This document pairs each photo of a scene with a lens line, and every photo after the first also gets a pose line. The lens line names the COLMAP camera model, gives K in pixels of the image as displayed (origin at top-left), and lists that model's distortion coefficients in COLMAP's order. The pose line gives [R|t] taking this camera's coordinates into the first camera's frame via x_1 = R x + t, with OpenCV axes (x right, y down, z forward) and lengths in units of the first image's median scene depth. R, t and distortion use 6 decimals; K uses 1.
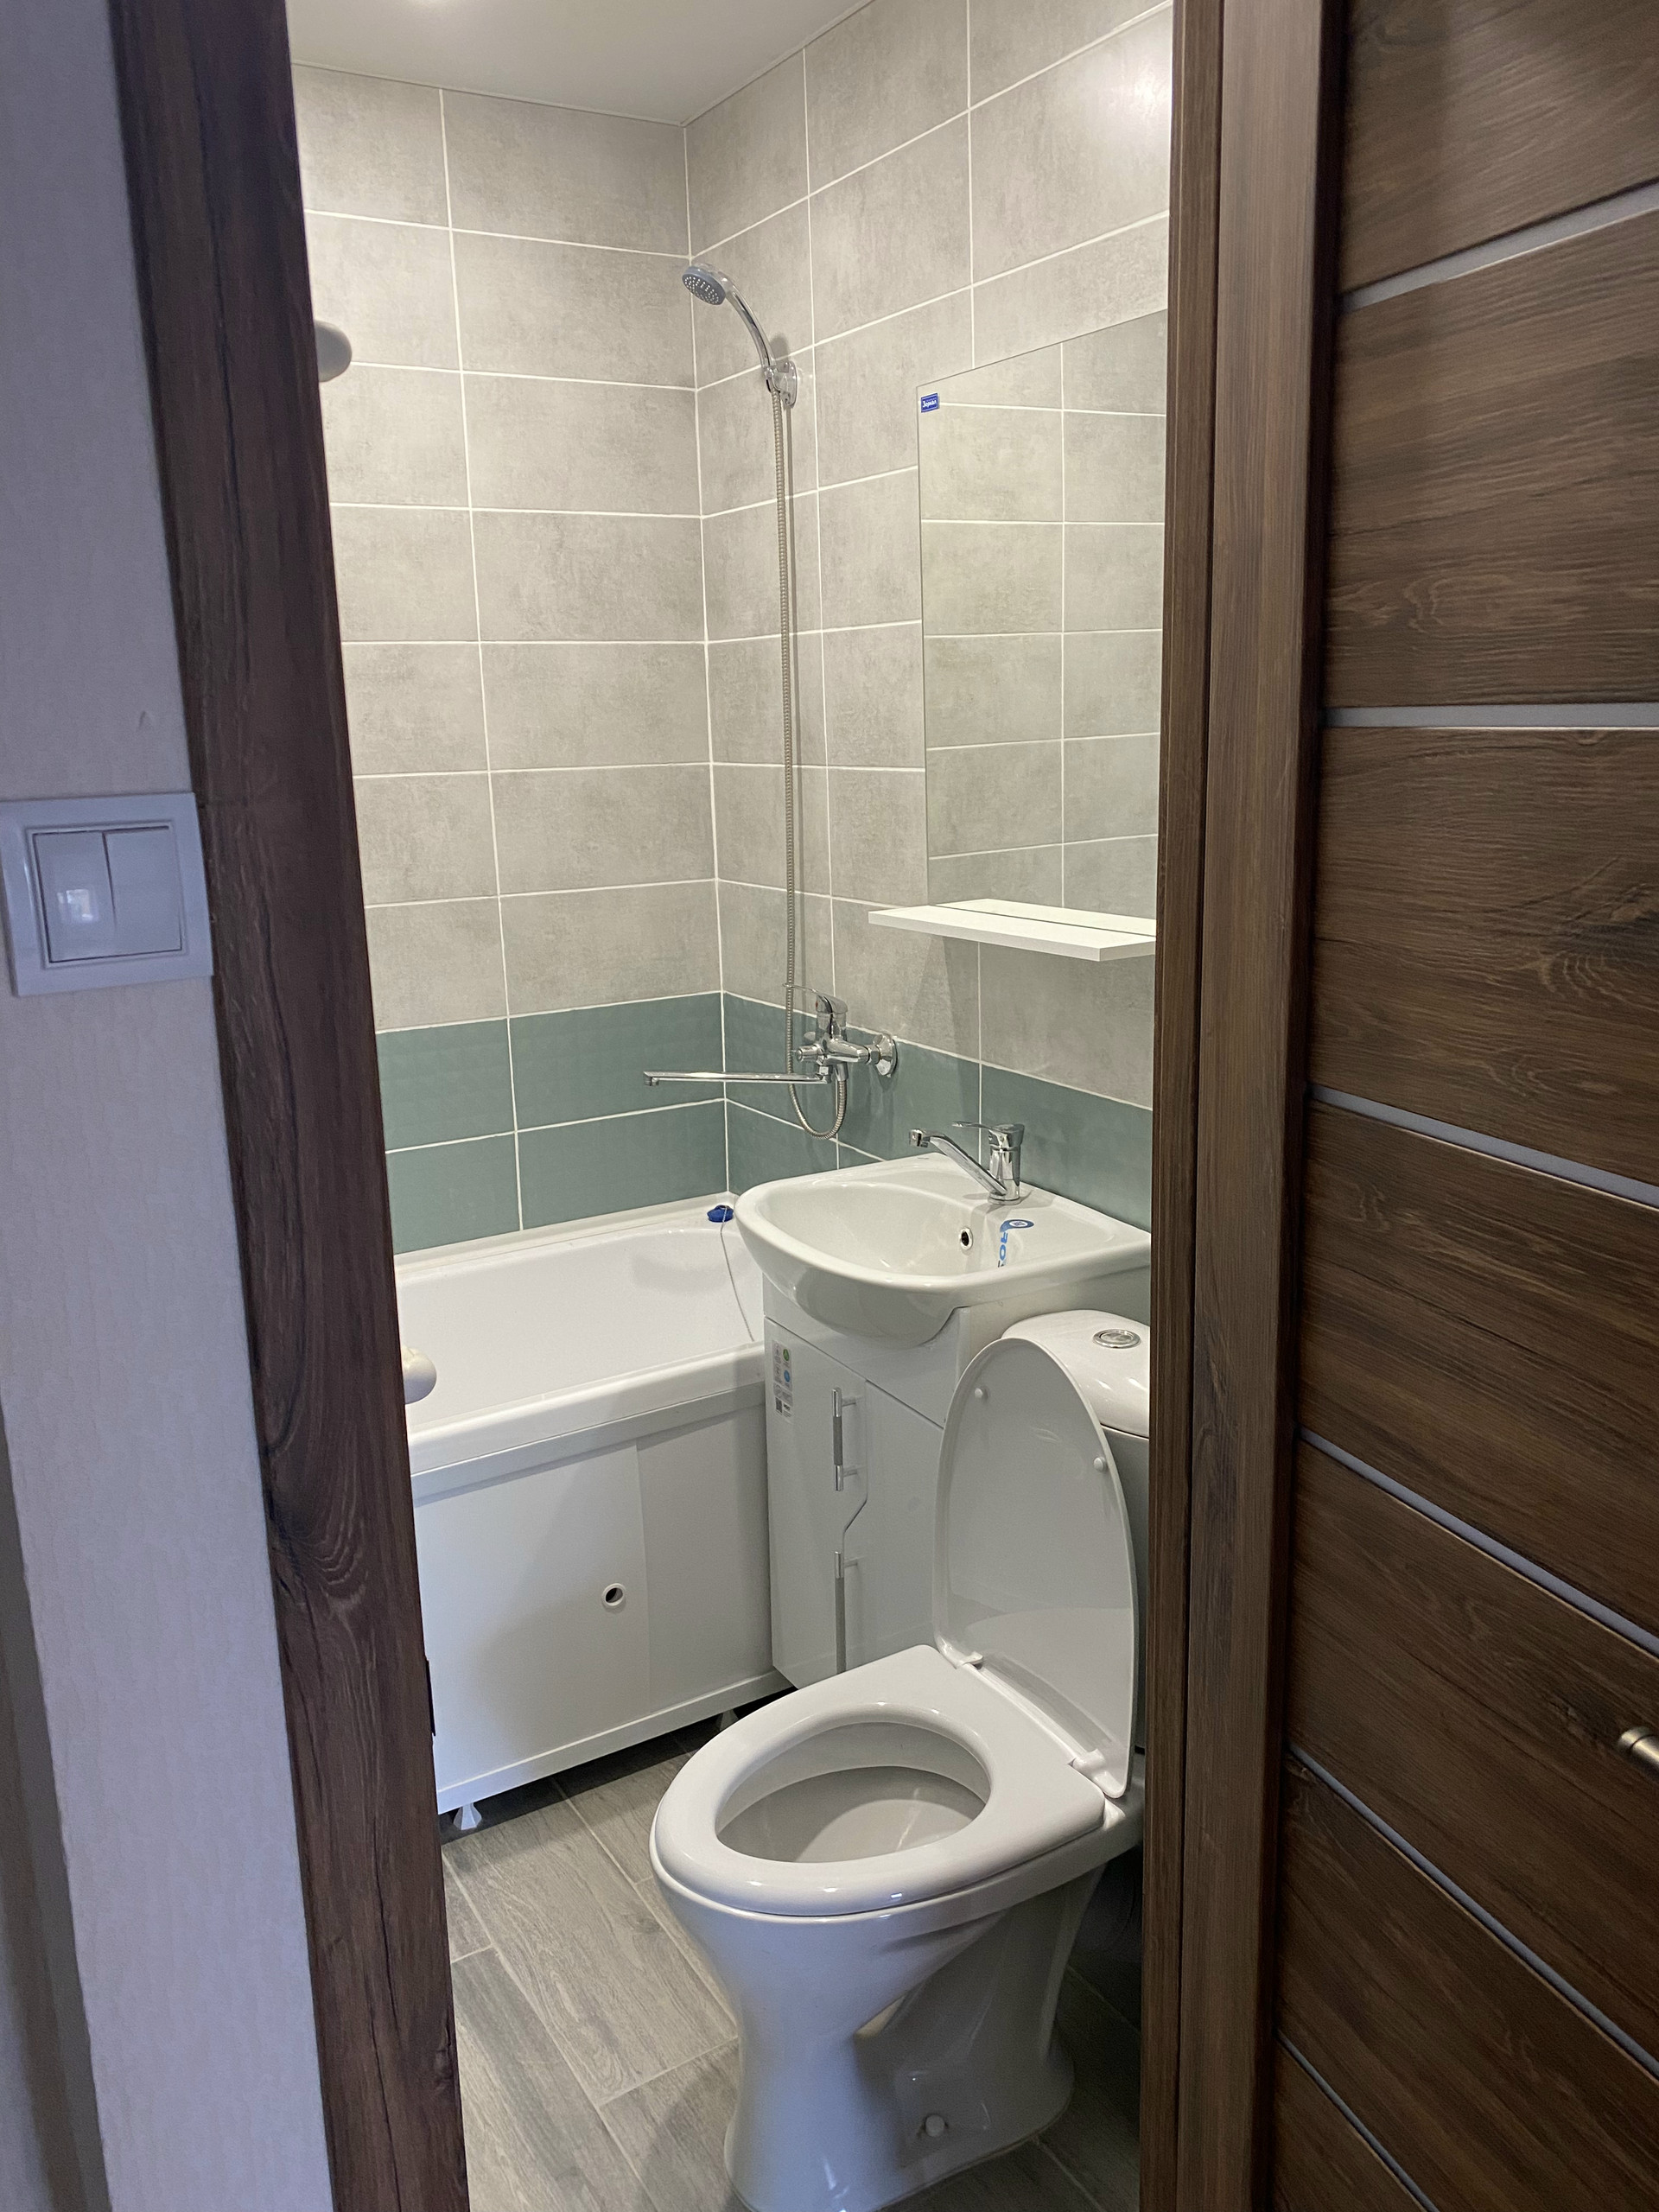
lens RADIAL K [[1710.9, 0, 829.5], [0, 1710.9, 1106.0], [0, 0, 1]] dist [0.018215, -0.004995]
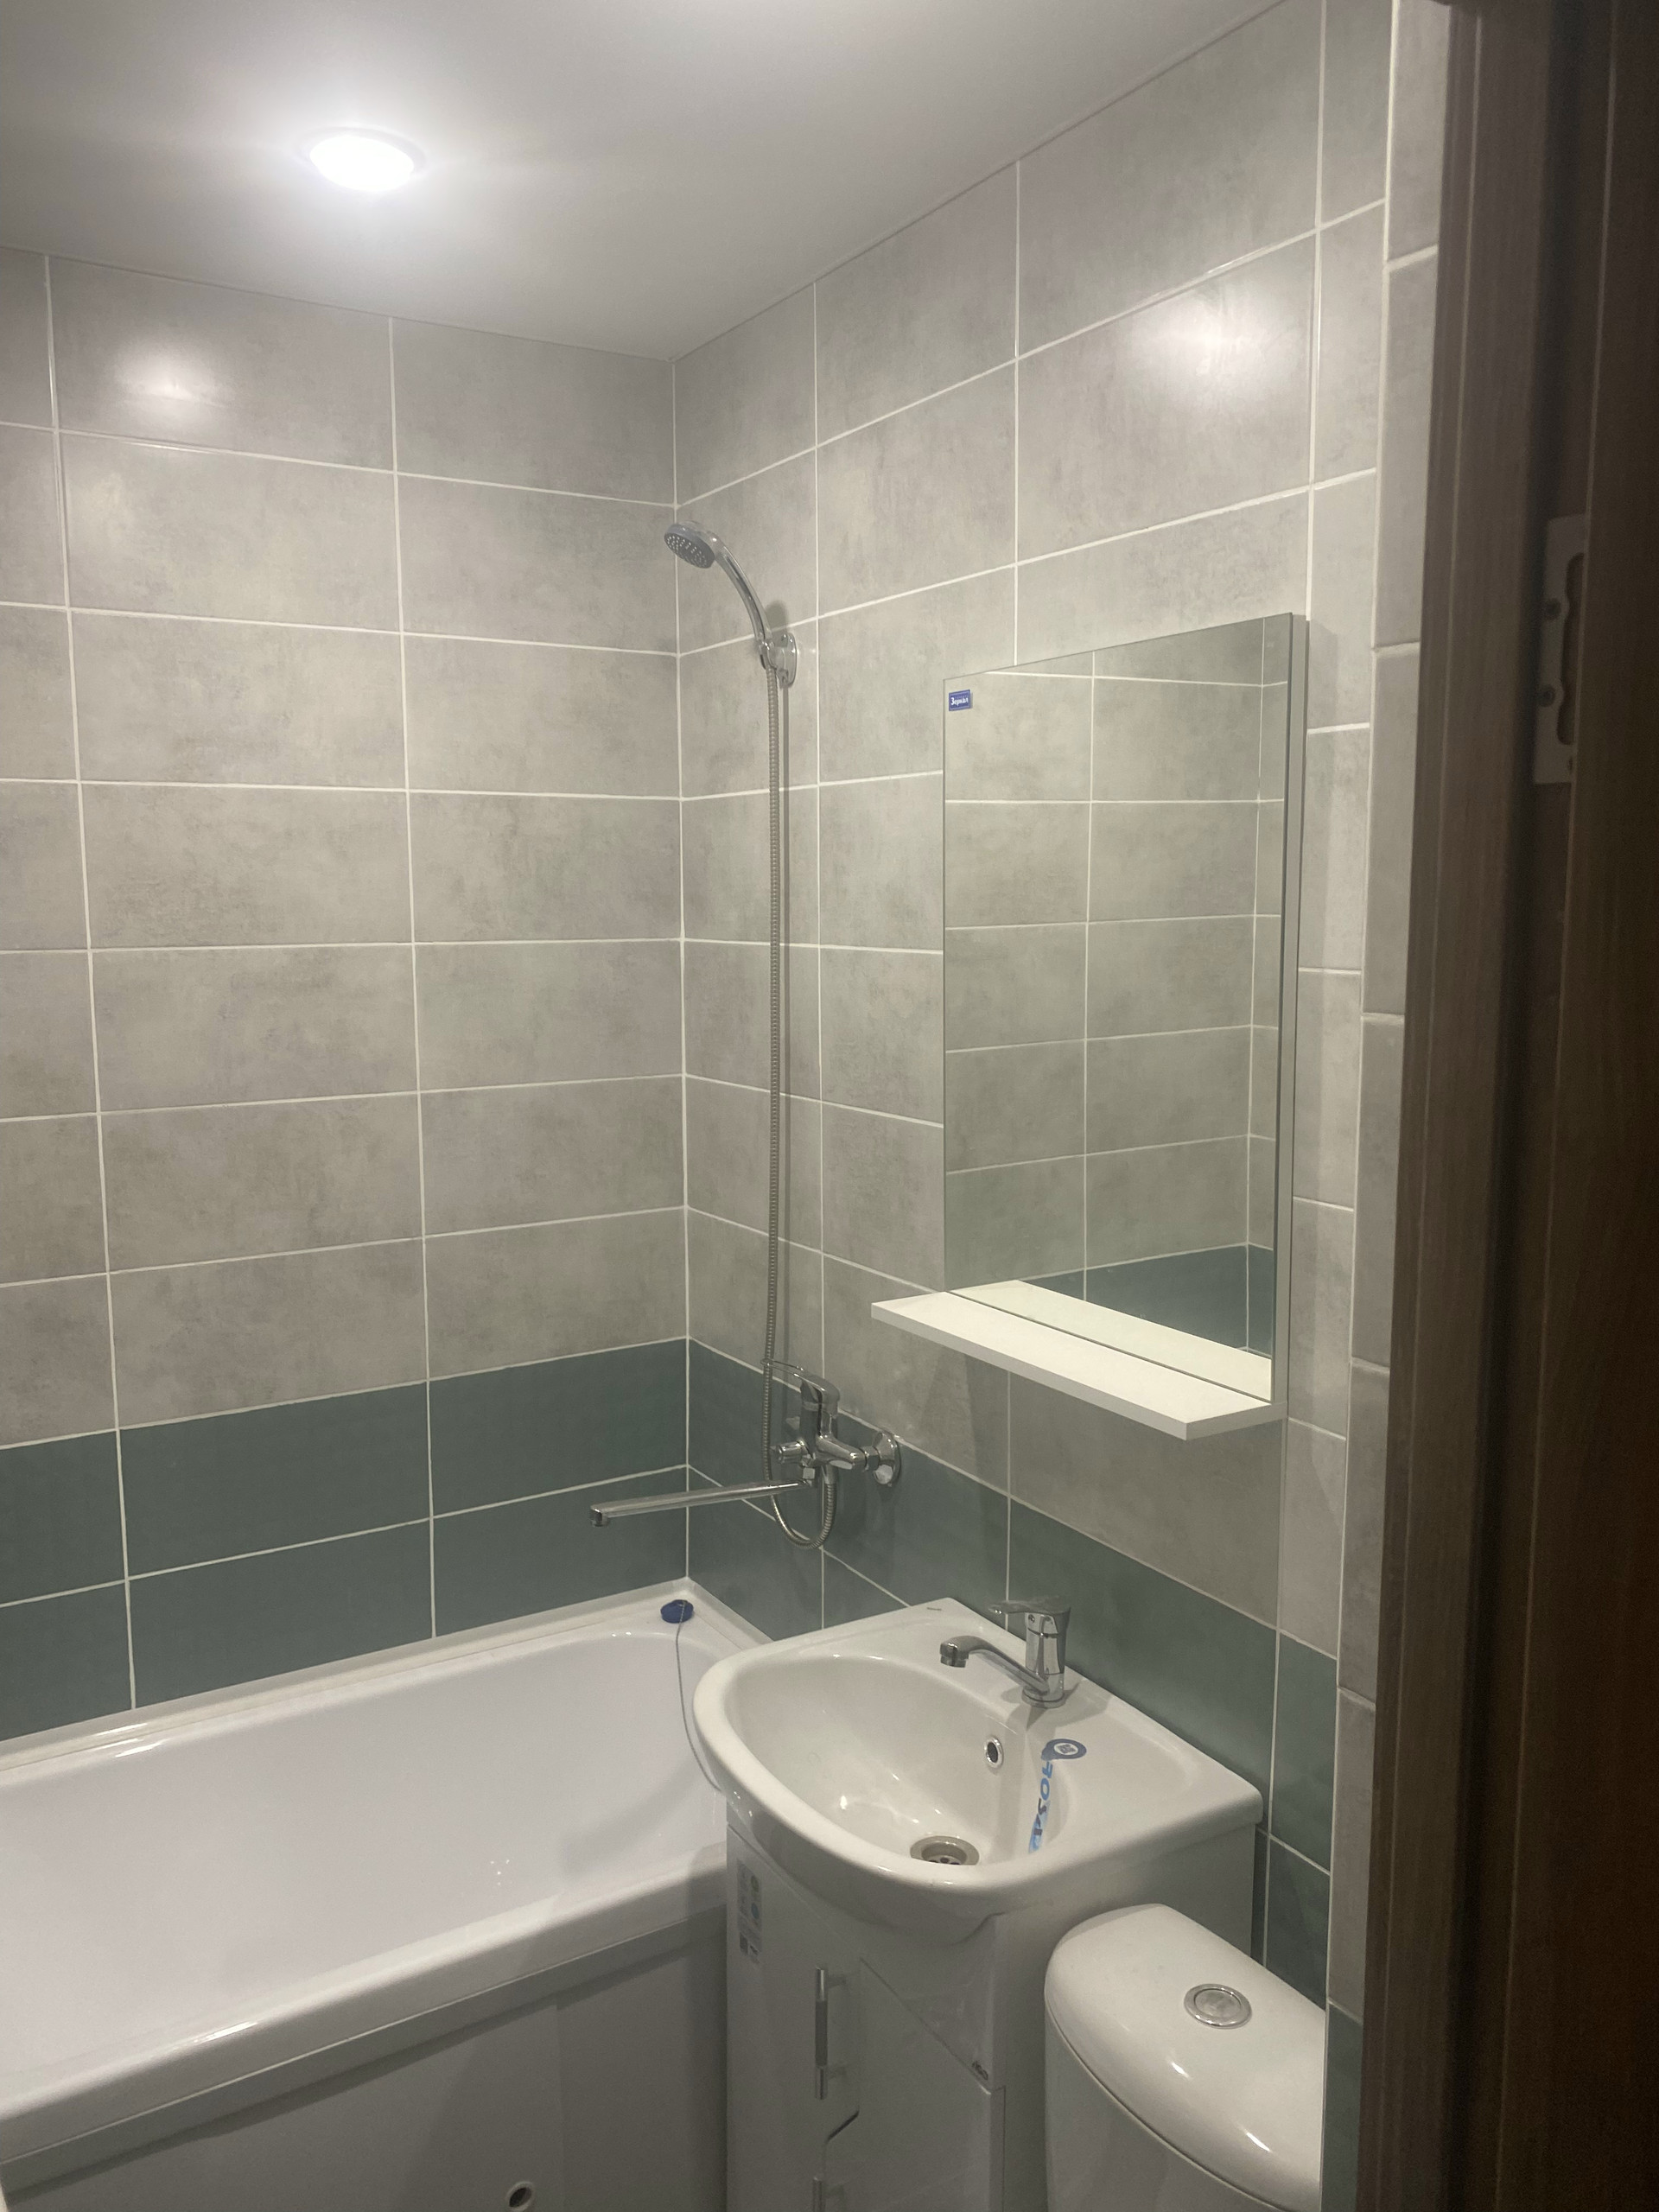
lens RADIAL K [[1697.0, 0, 793.9], [0, 1697.0, 1106.7], [0, 0, 1]] dist [0.161715, -0.296186]
pose [[0.999724, 0.023317, -0.002783, -0.012528], [-0.023478, 0.994656, -0.100544, -0.112868], [0.000423, 0.100582, 0.994929, 0.173548]]
